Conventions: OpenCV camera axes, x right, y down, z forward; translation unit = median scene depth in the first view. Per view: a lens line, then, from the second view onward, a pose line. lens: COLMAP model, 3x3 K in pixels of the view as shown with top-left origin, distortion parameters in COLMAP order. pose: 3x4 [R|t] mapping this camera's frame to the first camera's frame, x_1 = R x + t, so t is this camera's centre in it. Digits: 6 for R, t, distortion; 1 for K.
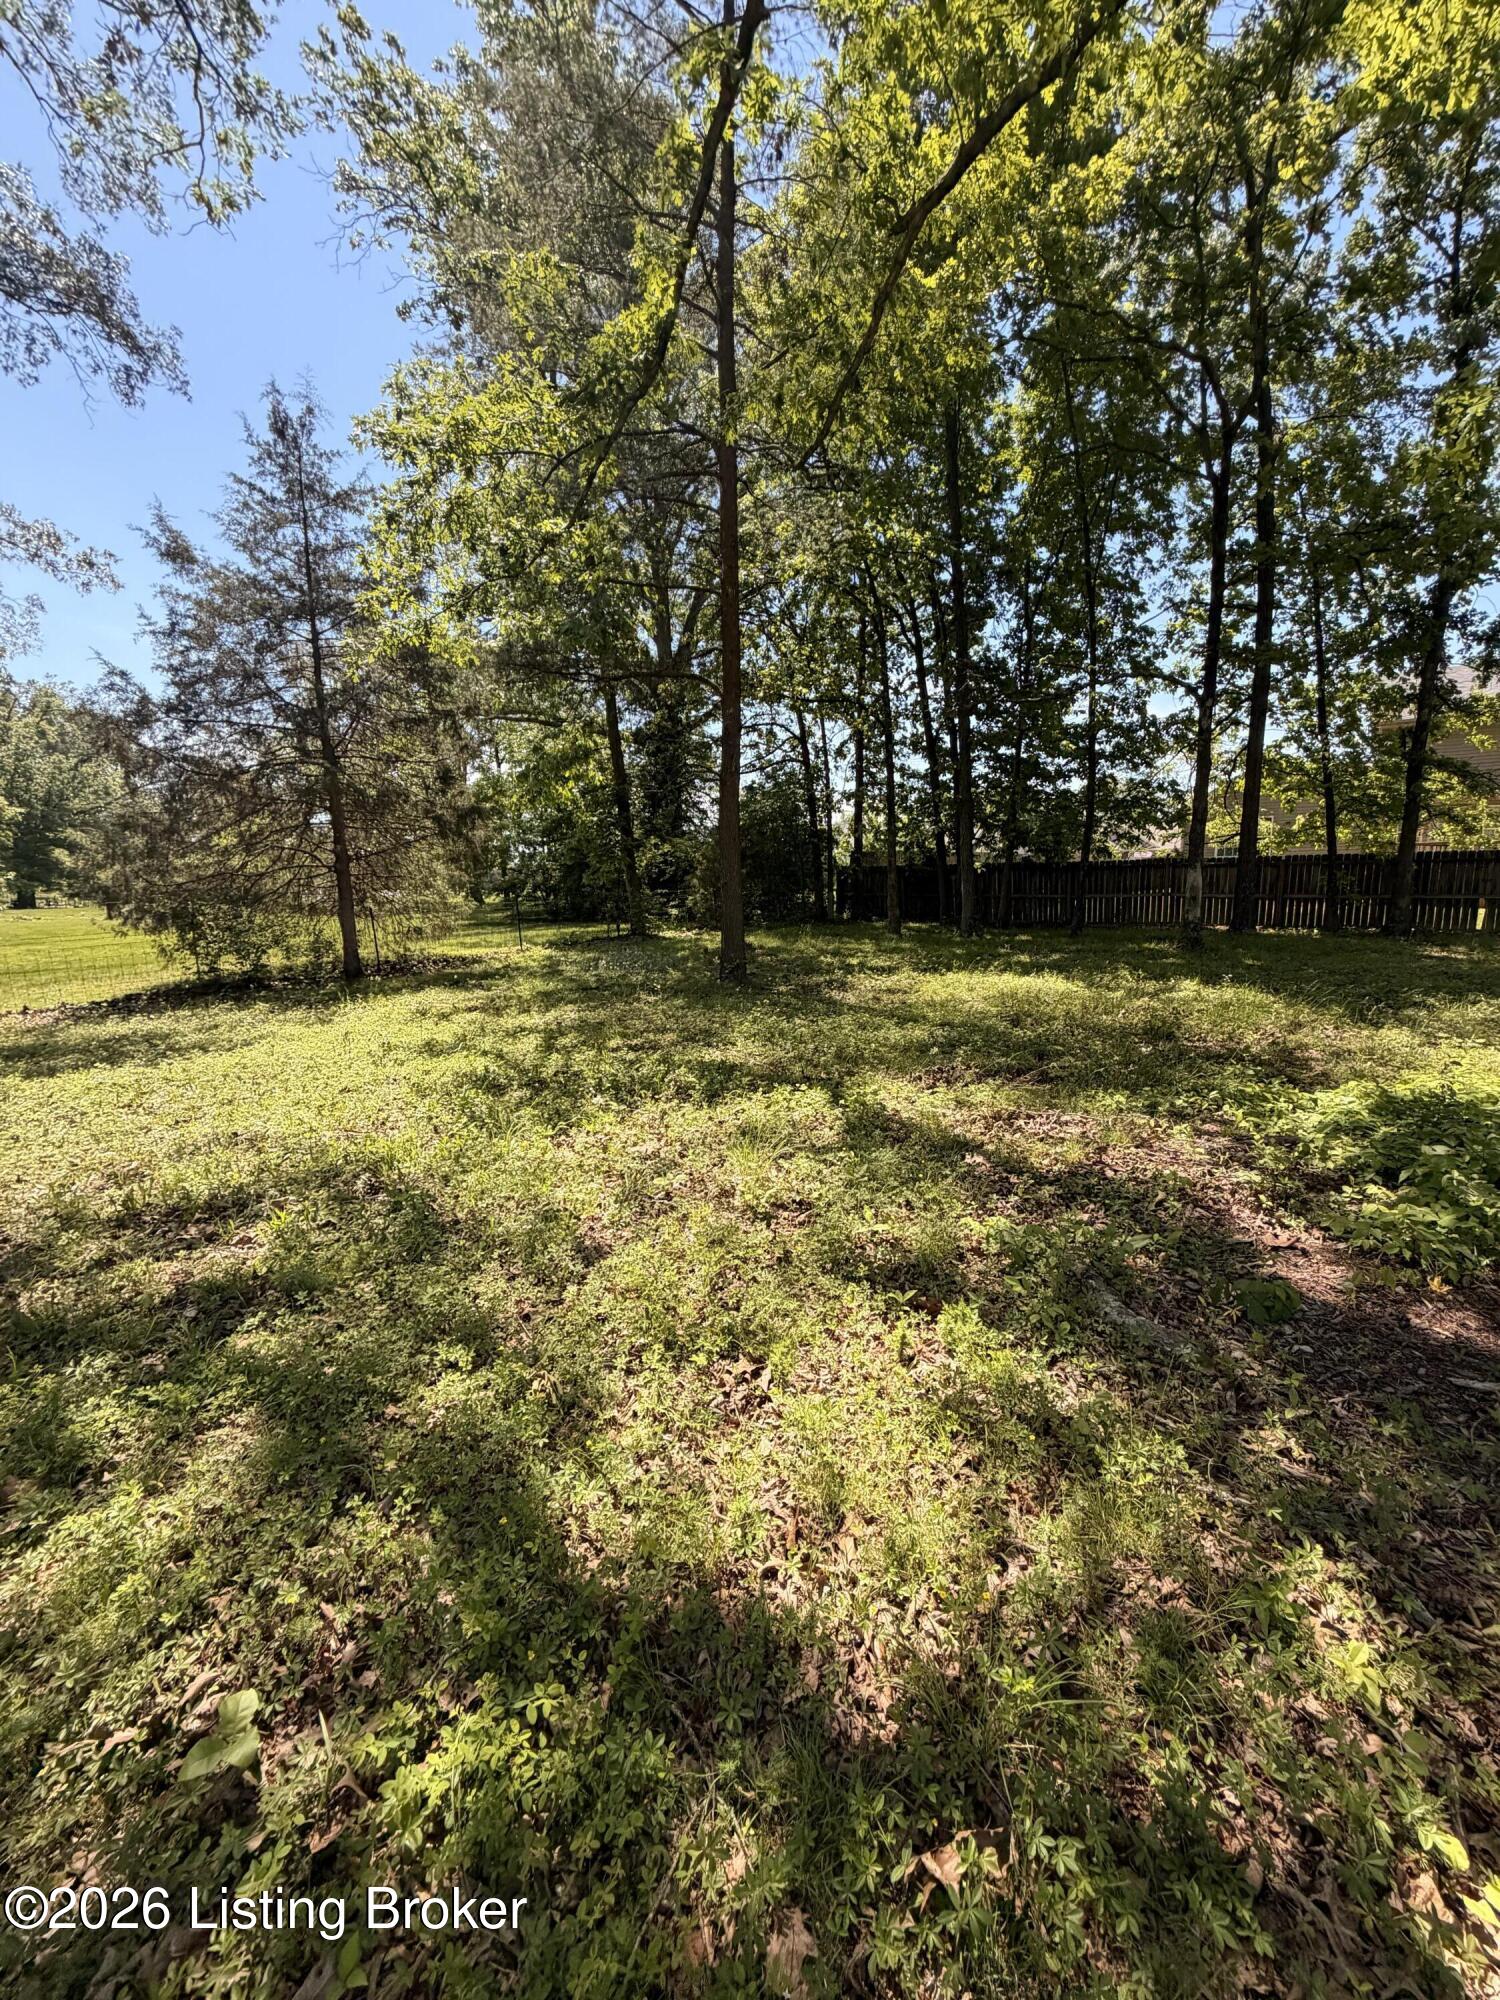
lens RADIAL K [[799.6, 0, 745.1], [0, 799.6, 996.6], [0, 0, 1]] dist [-0.000101, 0.000054]
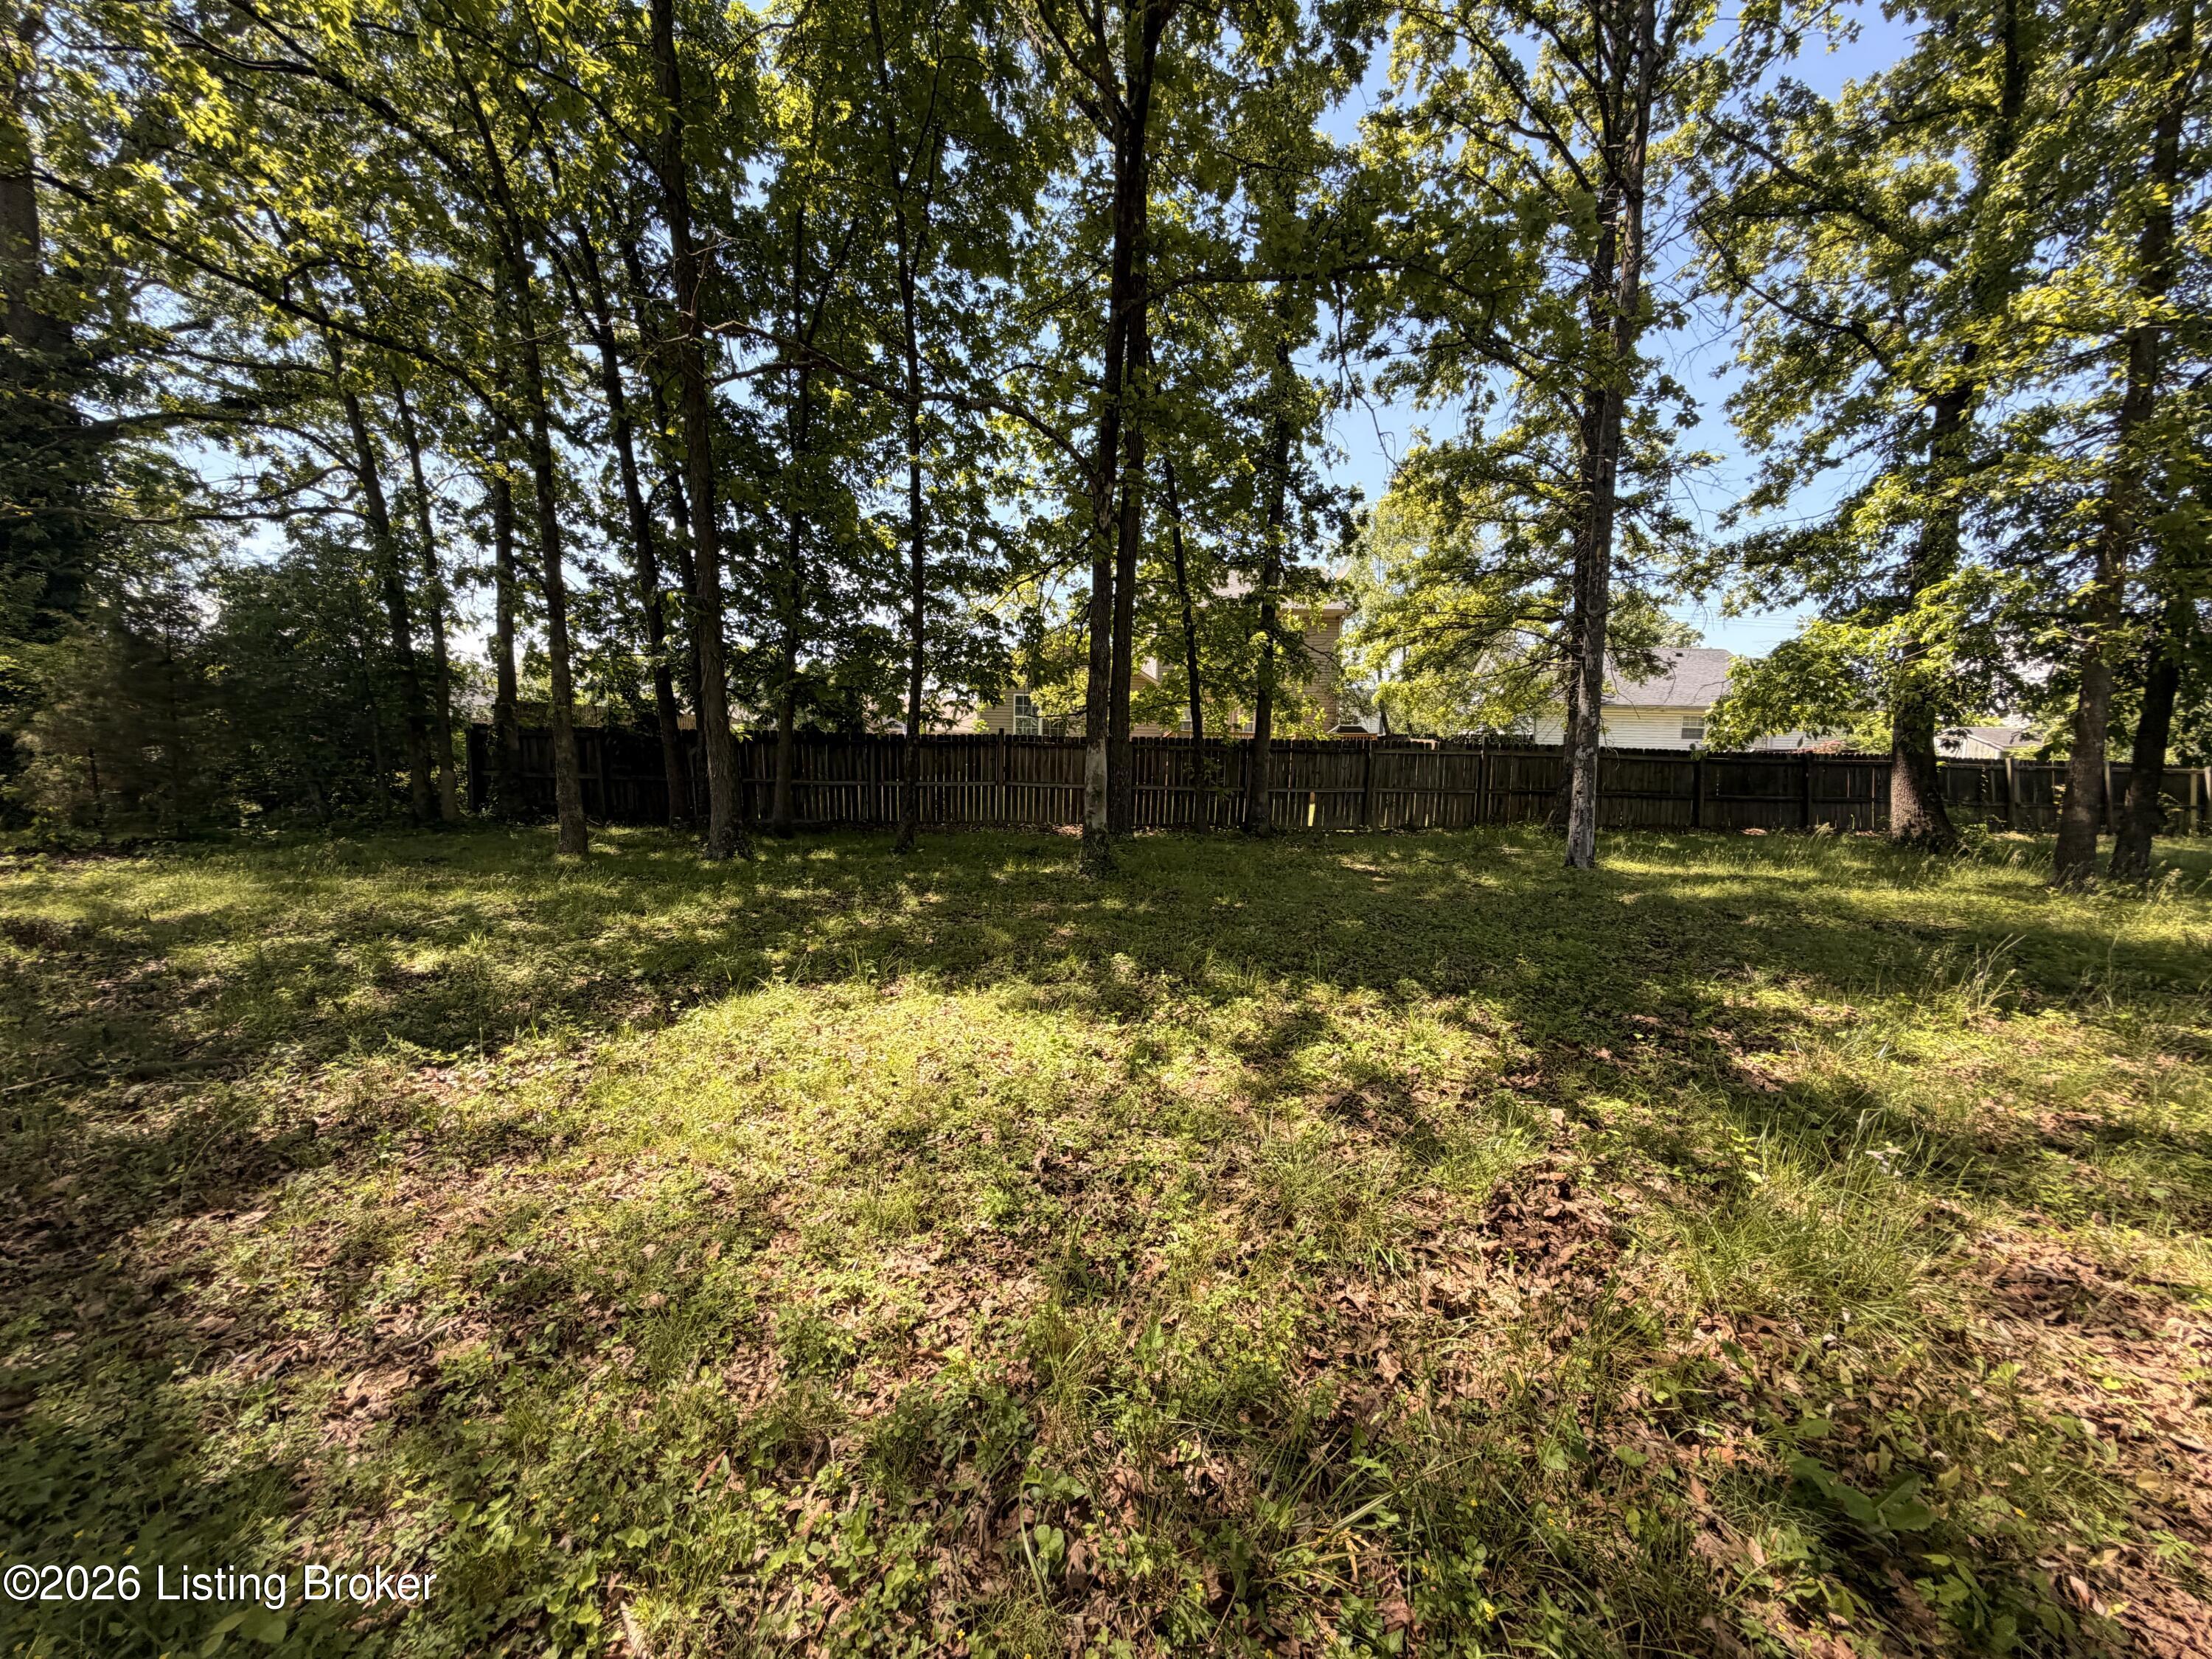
lens RADIAL K [[884.4, 0, 1096.4], [0, 884.4, 832.7], [0, 0, 1]] dist [-0.000101, 0.000054]
pose [[0.774567, -0.024865, 0.632003, 0.073811], [0.062149, 0.997384, -0.036927, -0.043241], [-0.629431, 0.067881, 0.774086, 0.294220]]
